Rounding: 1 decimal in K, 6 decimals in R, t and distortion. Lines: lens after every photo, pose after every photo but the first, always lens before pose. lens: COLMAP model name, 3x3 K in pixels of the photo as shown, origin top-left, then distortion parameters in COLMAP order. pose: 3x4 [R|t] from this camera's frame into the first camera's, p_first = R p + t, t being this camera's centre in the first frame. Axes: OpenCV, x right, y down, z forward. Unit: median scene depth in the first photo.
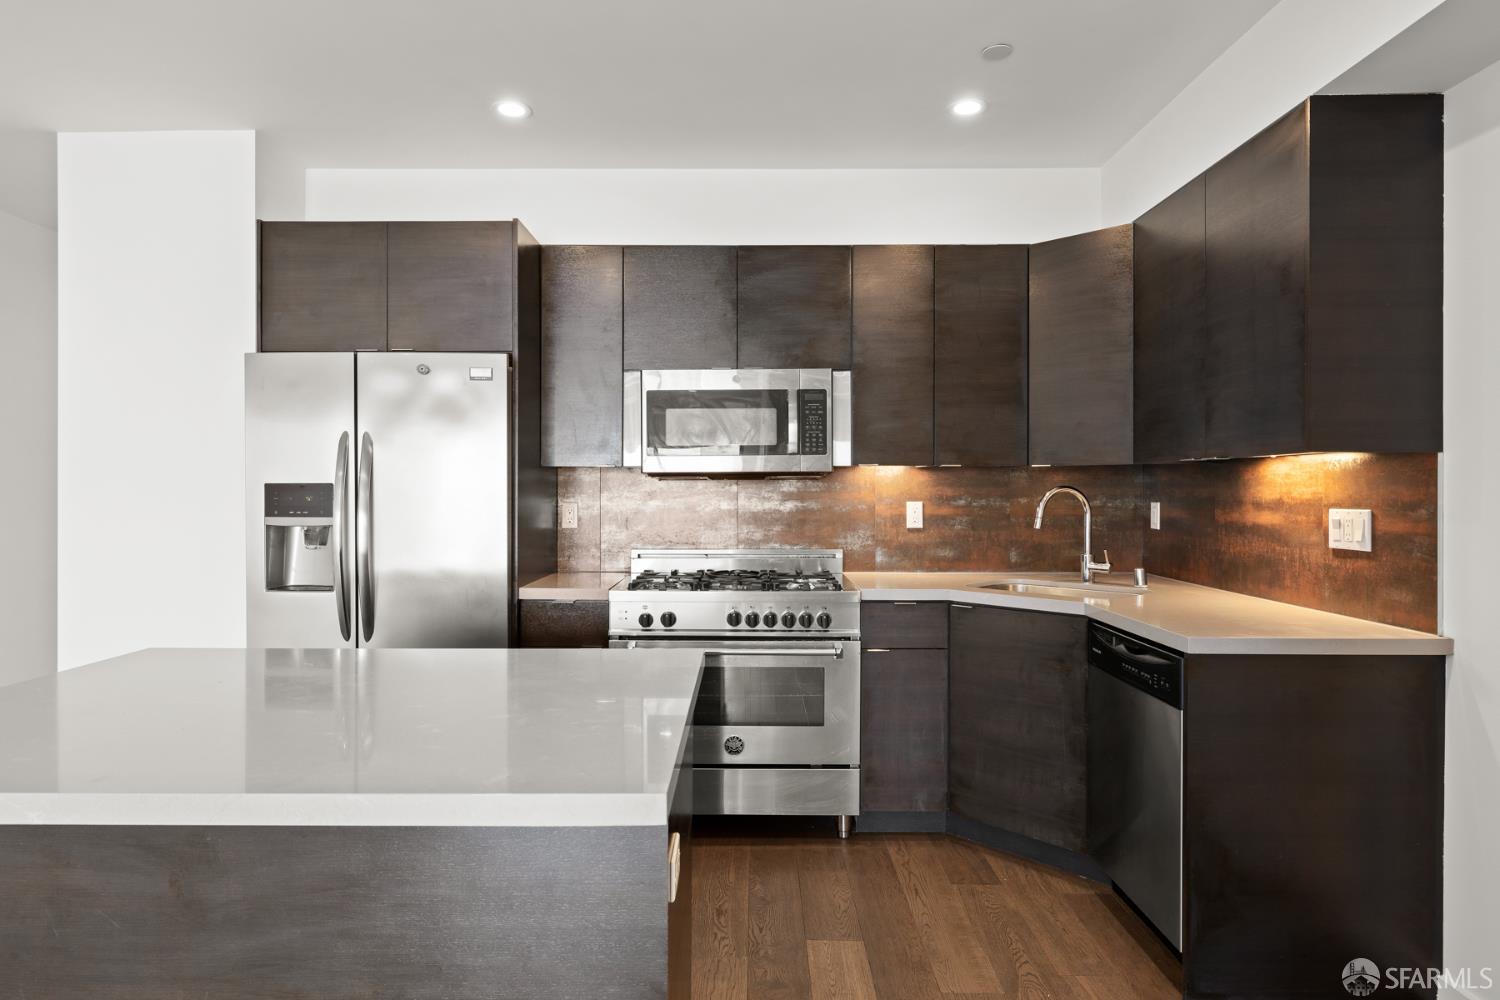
lens RADIAL K [[870.0, 0, 737.6], [0, 870.0, 494.8], [0, 0, 1]] dist [0.007267, -0.001098]
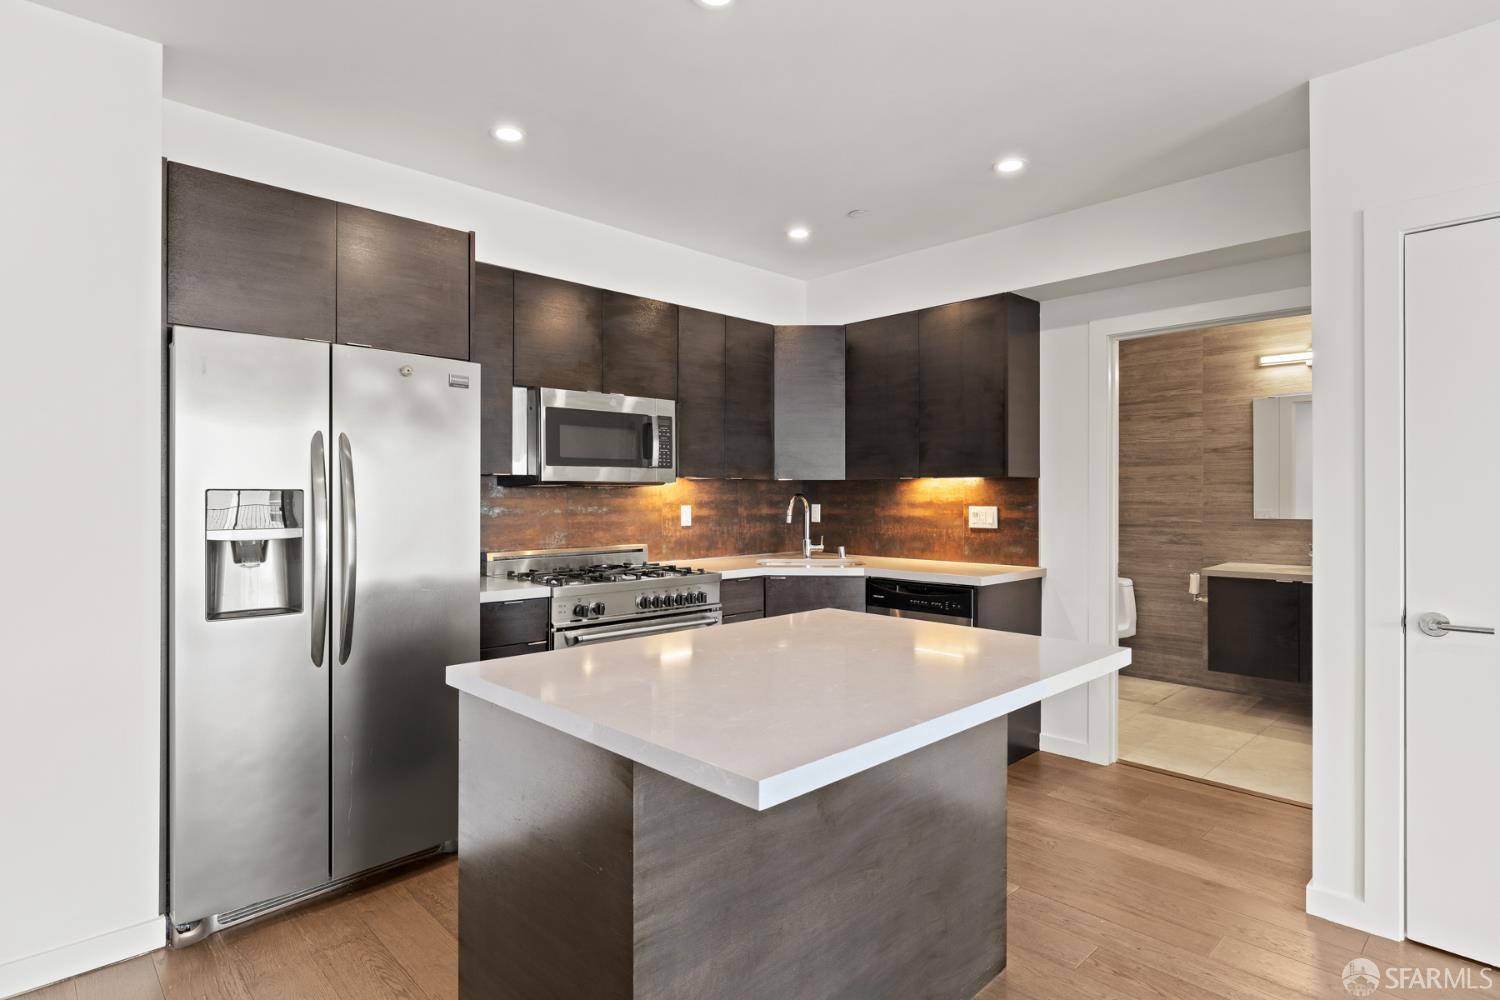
lens RADIAL K [[795.4, 0, 746.5], [0, 795.4, 499.2], [0, 0, 1]] dist [-0.000107, 0.000058]
pose [[0.709845, -0.003209, 0.704350, -0.708883], [0.005663, 0.999983, -0.001151, 0.000081], [-0.704335, 0.004806, 0.709852, 0.117092]]
